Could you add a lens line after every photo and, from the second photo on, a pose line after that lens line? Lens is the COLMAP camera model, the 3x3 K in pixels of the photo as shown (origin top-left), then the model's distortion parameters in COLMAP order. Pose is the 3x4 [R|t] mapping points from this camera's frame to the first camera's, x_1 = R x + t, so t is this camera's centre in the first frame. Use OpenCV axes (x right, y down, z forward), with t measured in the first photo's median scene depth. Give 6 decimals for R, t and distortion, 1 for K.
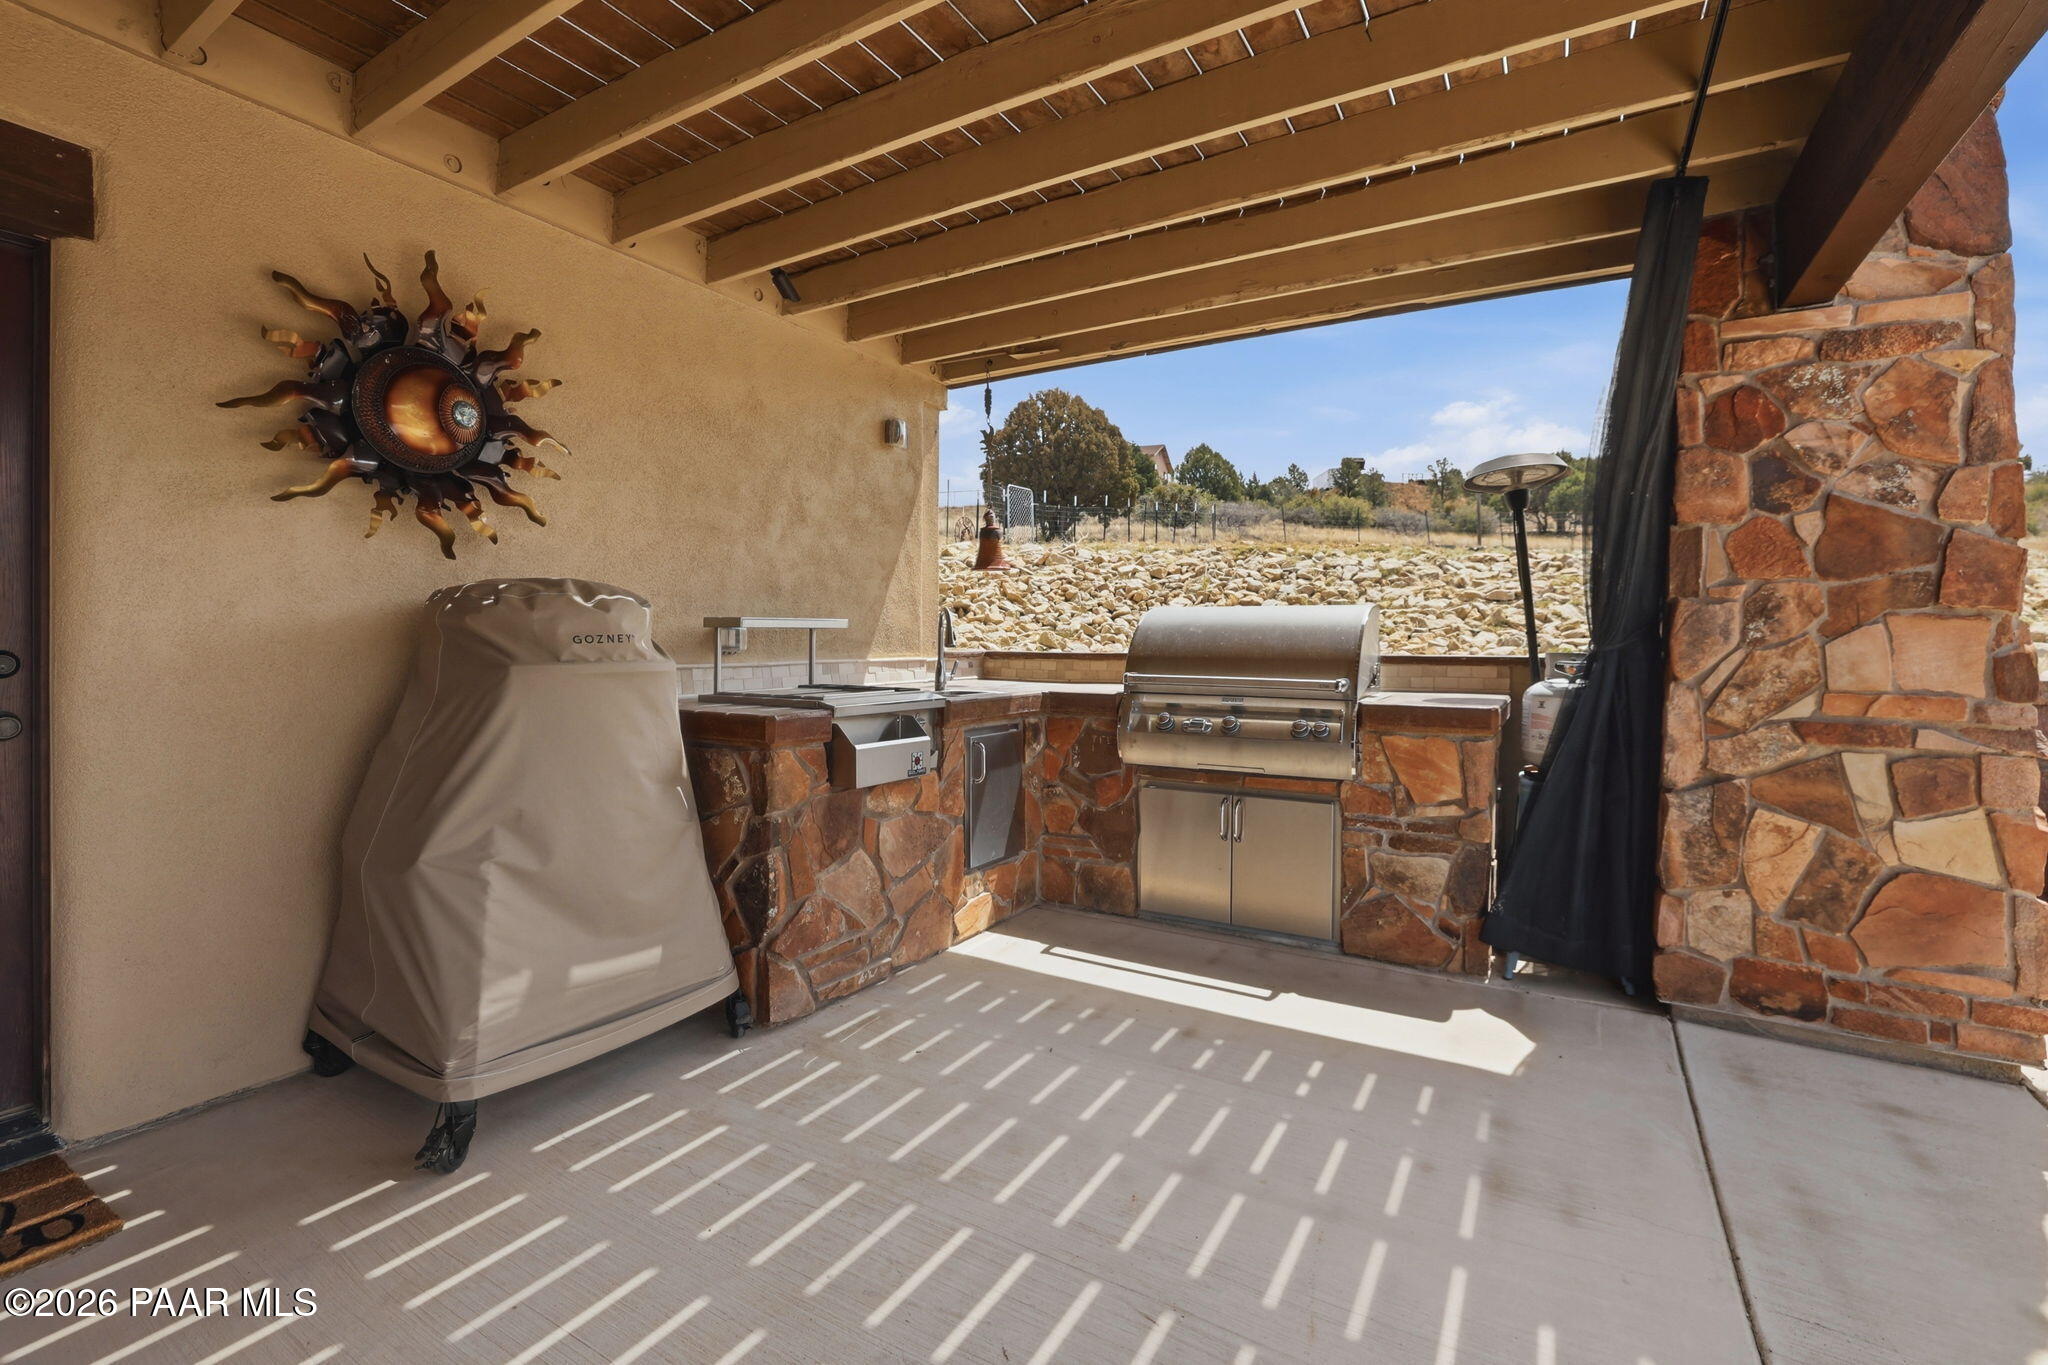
lens RADIAL K [[884.2, 0, 1021.8], [0, 884.2, 685.5], [0, 0, 1]] dist [-0.044254, 0.014840]
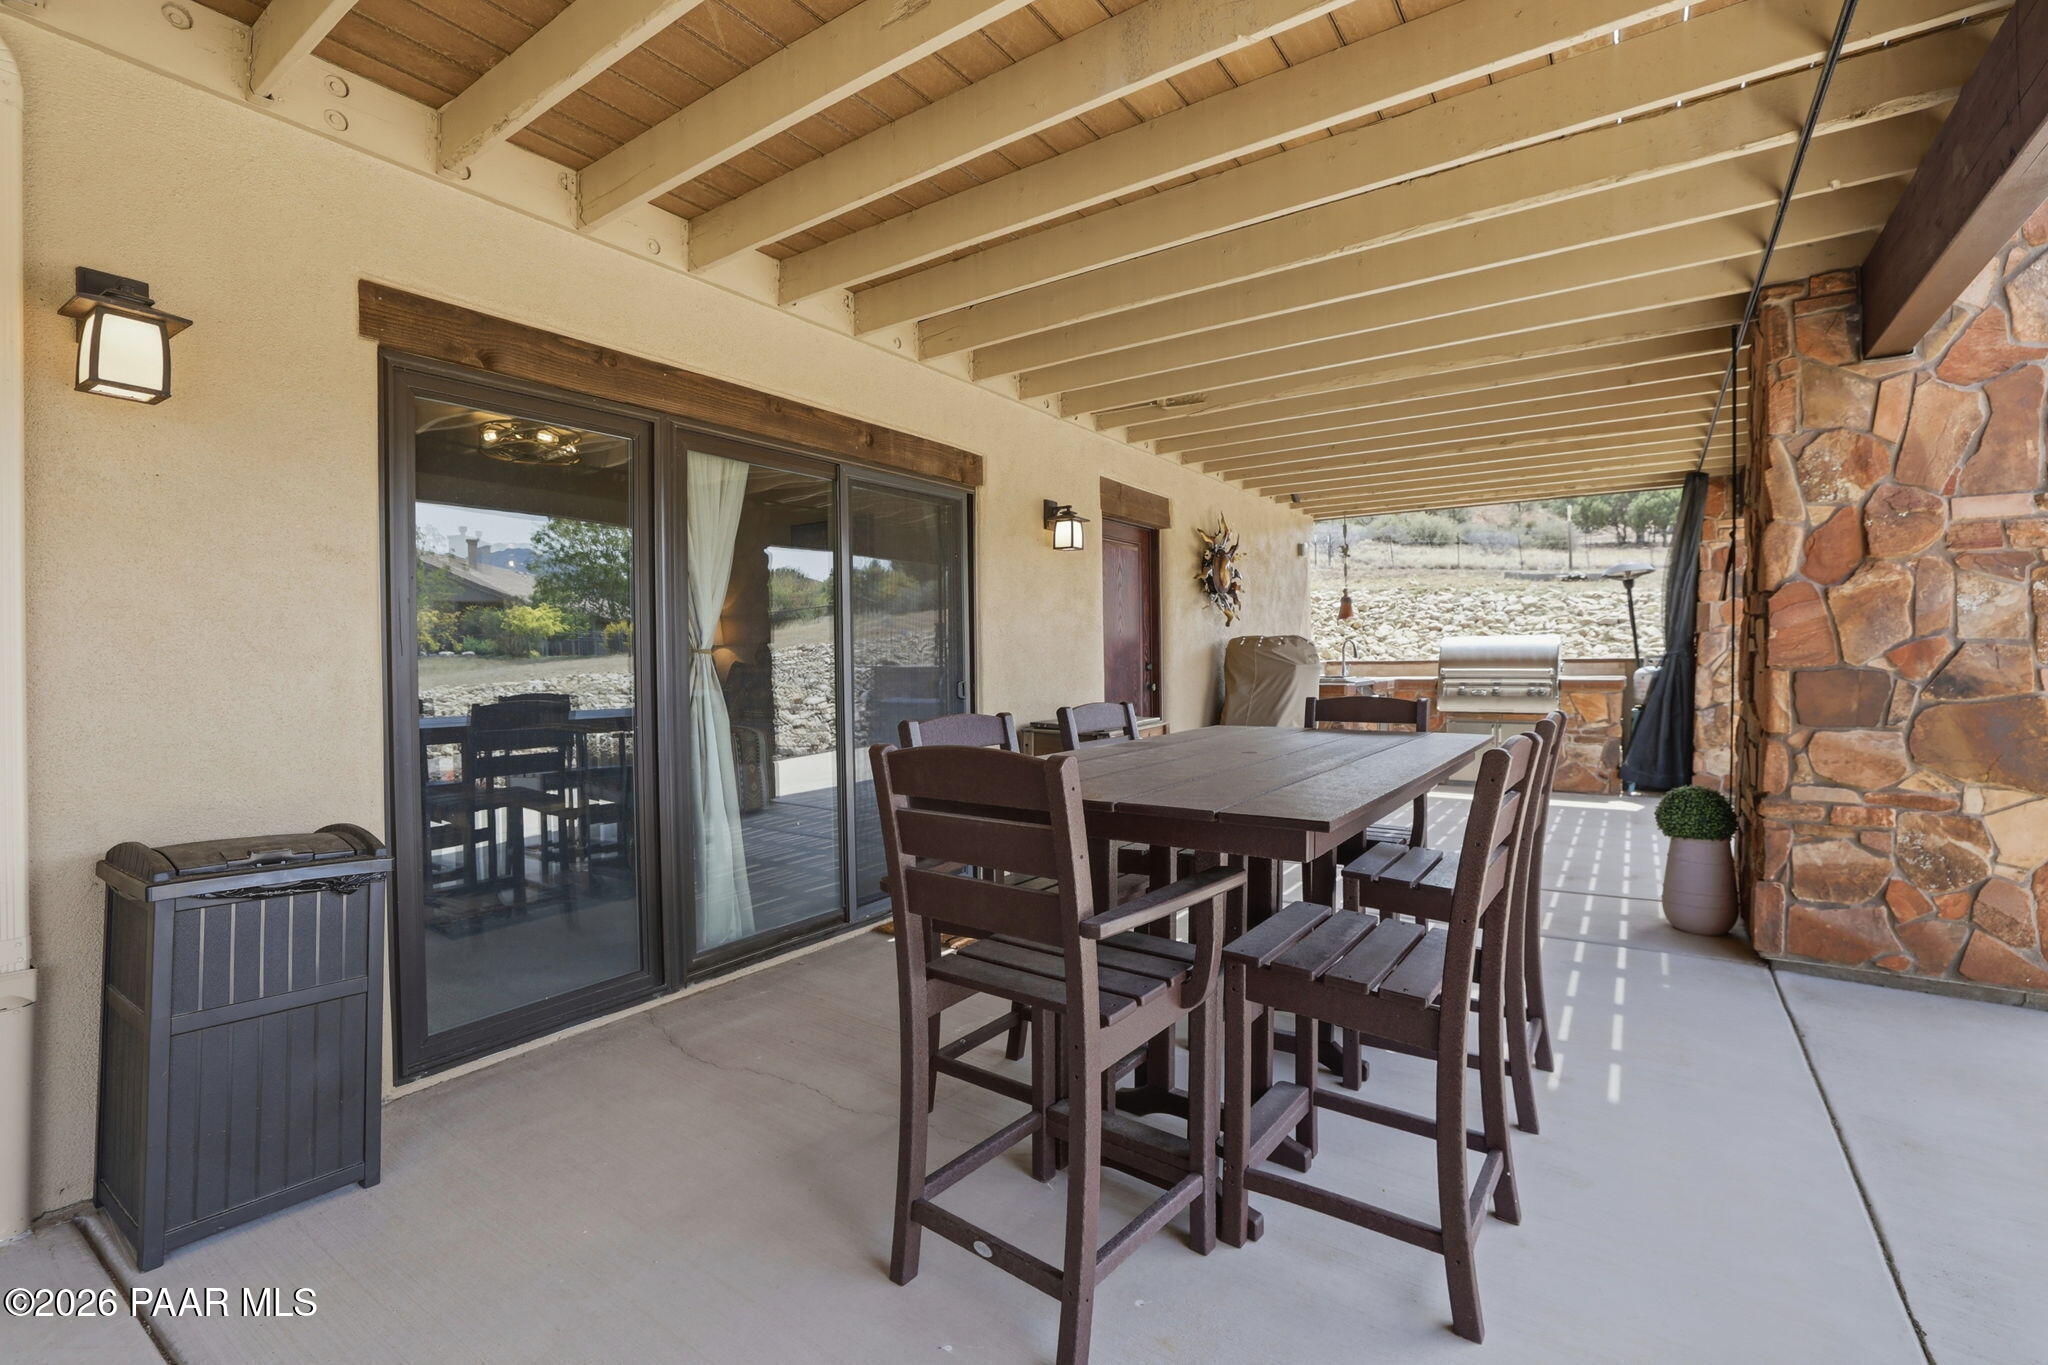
lens RADIAL K [[922.5, 0, 1034.5], [0, 922.5, 710.2], [0, 0, 1]] dist [-0.008420, -0.000567]
pose [[0.999492, -0.015347, -0.027929, -0.743835], [0.015534, 0.999858, 0.006463, 0.052358], [0.027826, -0.006894, 0.999589, -1.161101]]
